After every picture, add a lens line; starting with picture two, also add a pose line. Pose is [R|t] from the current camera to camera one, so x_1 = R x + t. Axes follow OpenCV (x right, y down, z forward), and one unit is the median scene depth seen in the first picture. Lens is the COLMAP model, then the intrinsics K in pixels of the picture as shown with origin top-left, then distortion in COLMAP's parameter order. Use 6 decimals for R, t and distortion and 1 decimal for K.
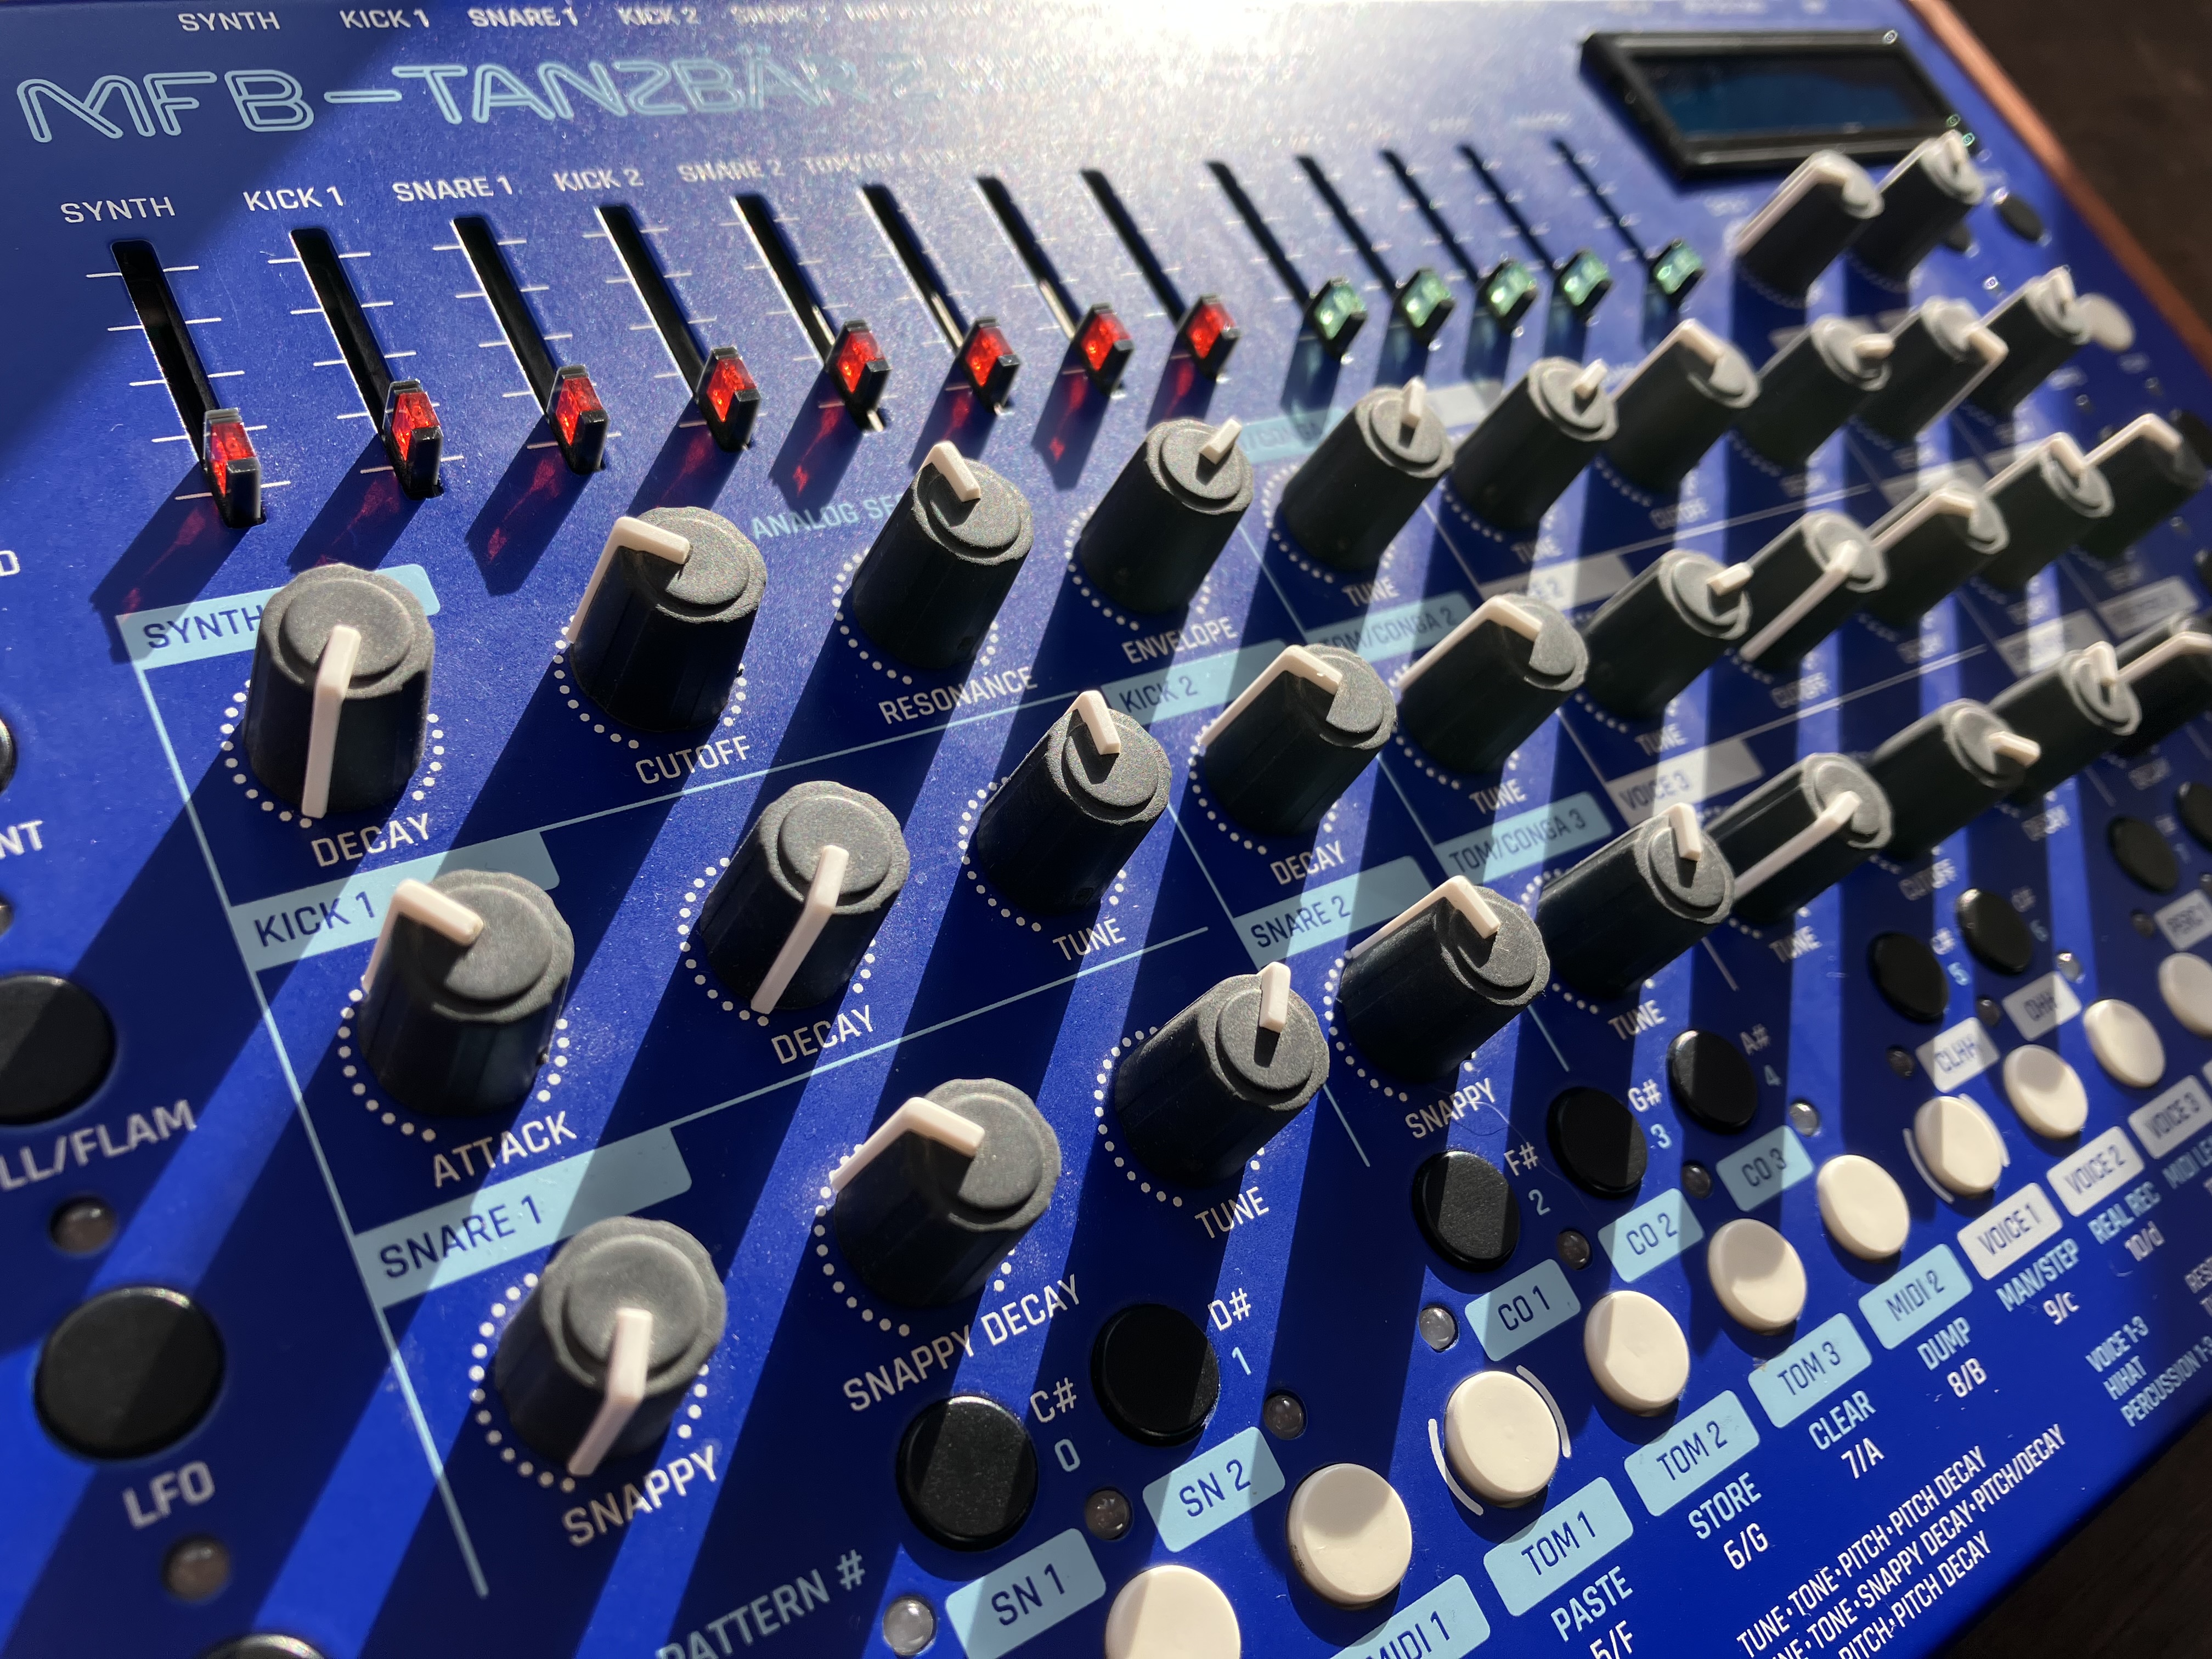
lens RADIAL K [[1844.7, 0, 1094.6], [0, 1844.7, 824.6], [0, 0, 1]] dist [0.012297, -0.033237]
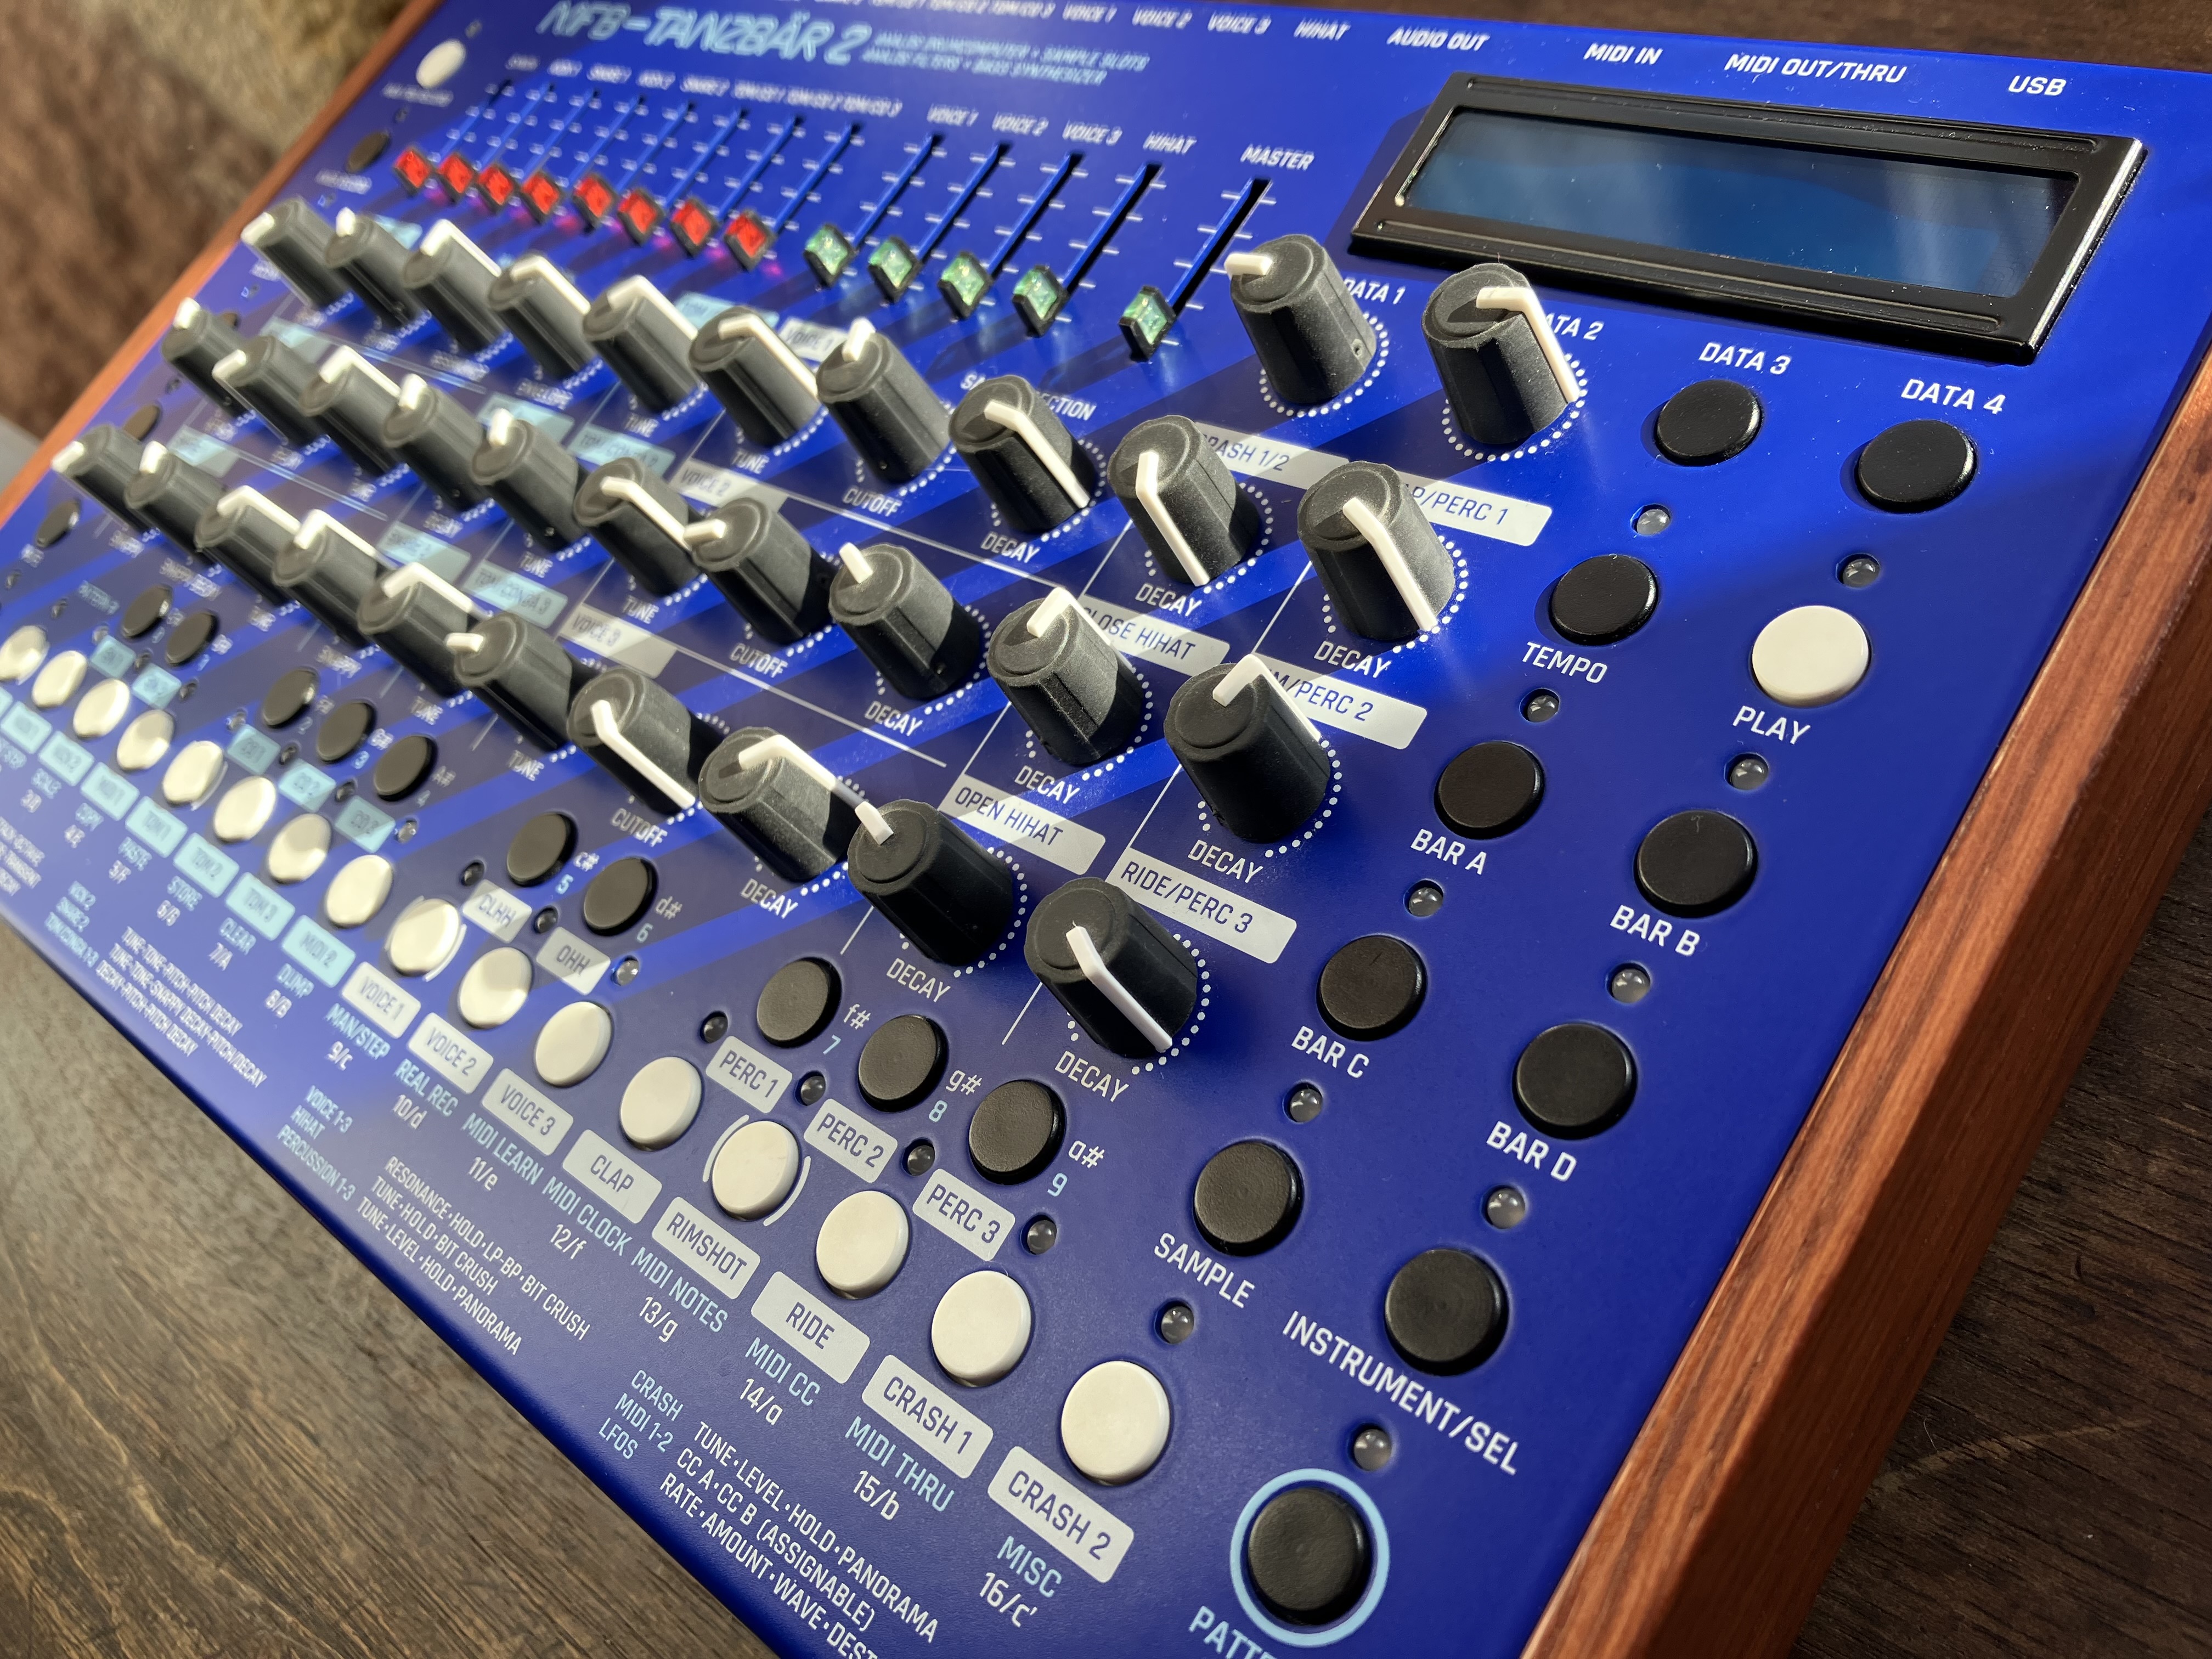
lens RADIAL K [[1844.7, 0, 1102.4], [0, 1844.7, 822.9], [0, 0, 1]] dist [0.012297, -0.033237]
pose [[0.172602, 0.441676, -0.880415, 1.812878], [-0.424810, 0.839808, 0.338022, -0.570979], [0.888676, 0.315666, 0.332581, 1.086480]]
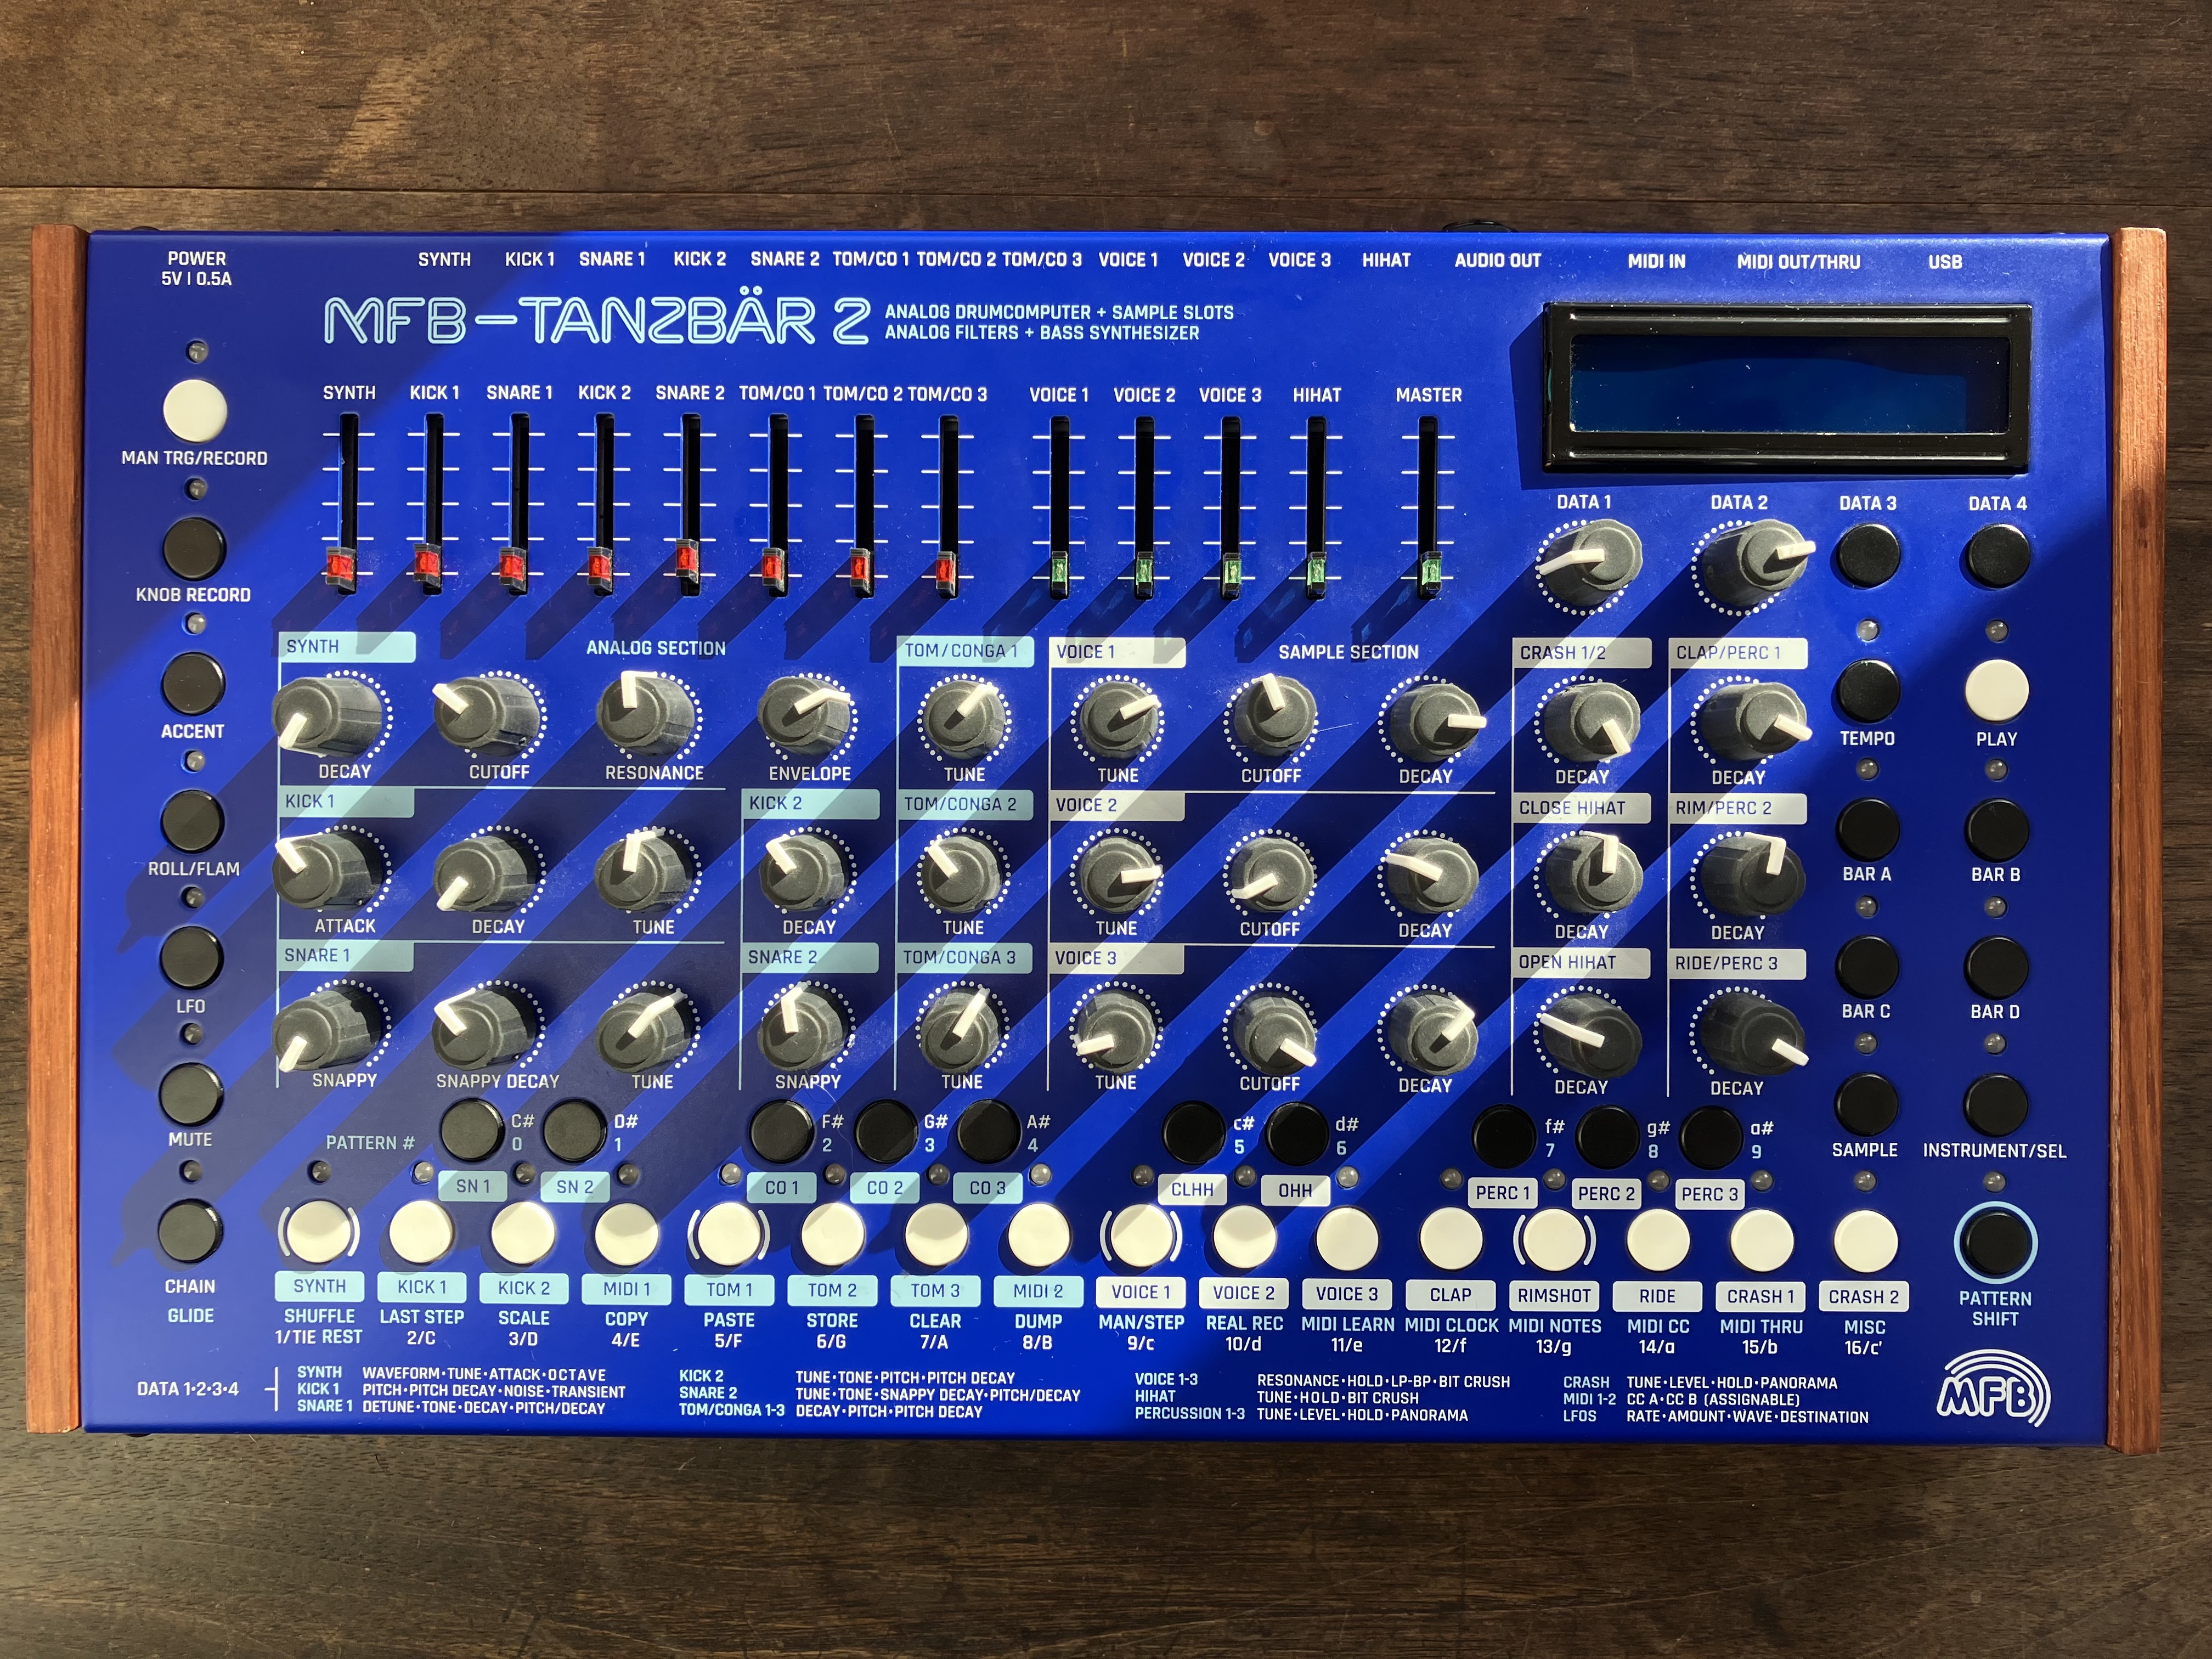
lens RADIAL K [[1844.7, 0, 1094.5], [0, 1844.7, 817.4], [0, 0, 1]] dist [0.012297, -0.033237]
pose [[0.793165, 0.459648, -0.399516, 1.027282], [-0.246028, 0.841939, 0.480218, -1.020052], [0.557099, -0.282600, 0.780883, -0.212970]]
